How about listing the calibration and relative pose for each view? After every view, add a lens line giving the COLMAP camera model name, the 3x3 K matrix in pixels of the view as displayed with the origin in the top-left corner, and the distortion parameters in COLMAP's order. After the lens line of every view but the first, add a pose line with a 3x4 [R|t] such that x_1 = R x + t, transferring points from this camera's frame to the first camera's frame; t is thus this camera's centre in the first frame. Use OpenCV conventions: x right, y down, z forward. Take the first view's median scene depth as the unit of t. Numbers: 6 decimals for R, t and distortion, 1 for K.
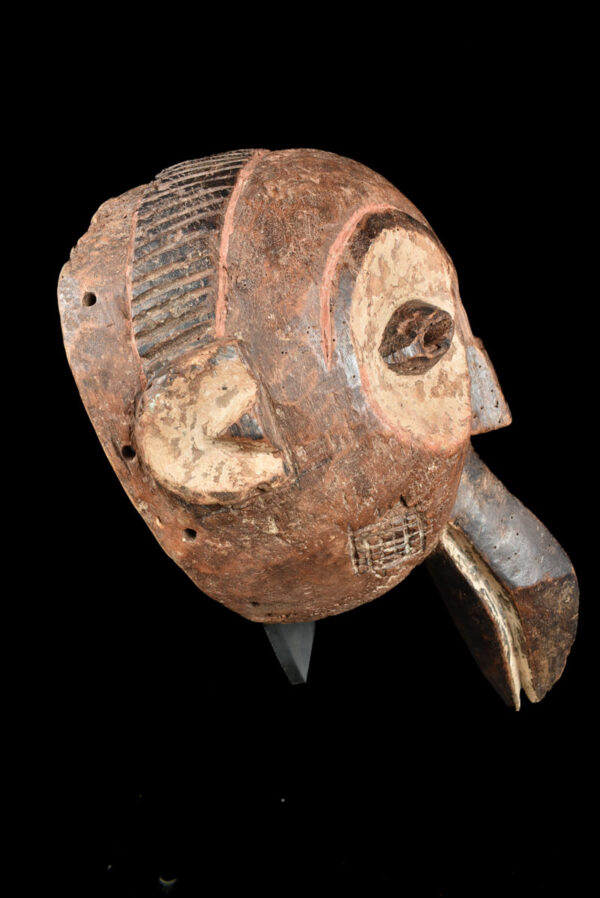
lens RADIAL K [[706.2, 0, 300.0], [0, 706.2, 449.0], [0, 0, 1]] dist [-0.114317, 0.000342]
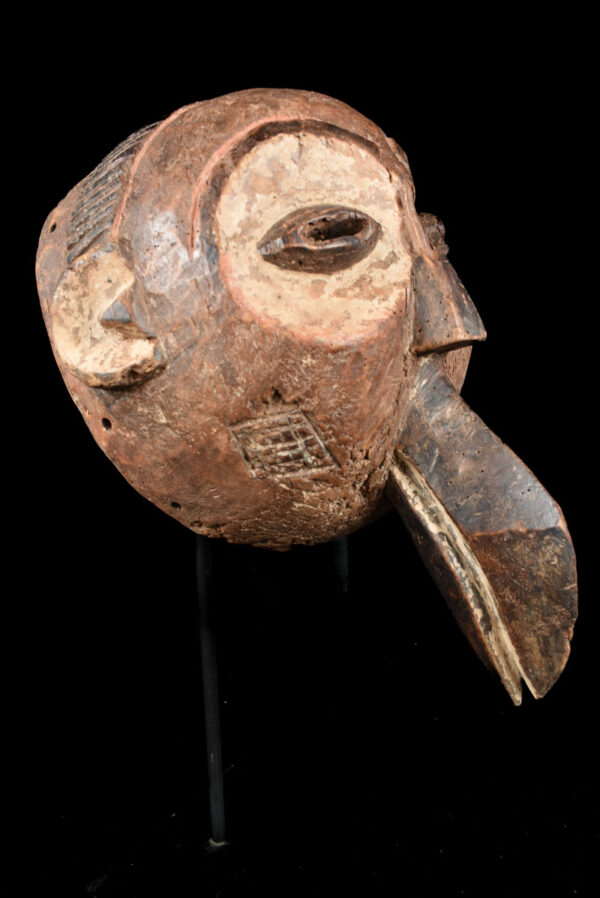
lens RADIAL K [[706.2, 0, 300.0], [0, 706.2, 449.0], [0, 0, 1]] dist [-0.114317, 0.000342]
pose [[0.886039, 0.035351, -0.462260, 0.635416], [-0.081523, 0.993433, -0.080286, 0.227230], [0.456386, 0.108822, 0.883102, 0.165311]]
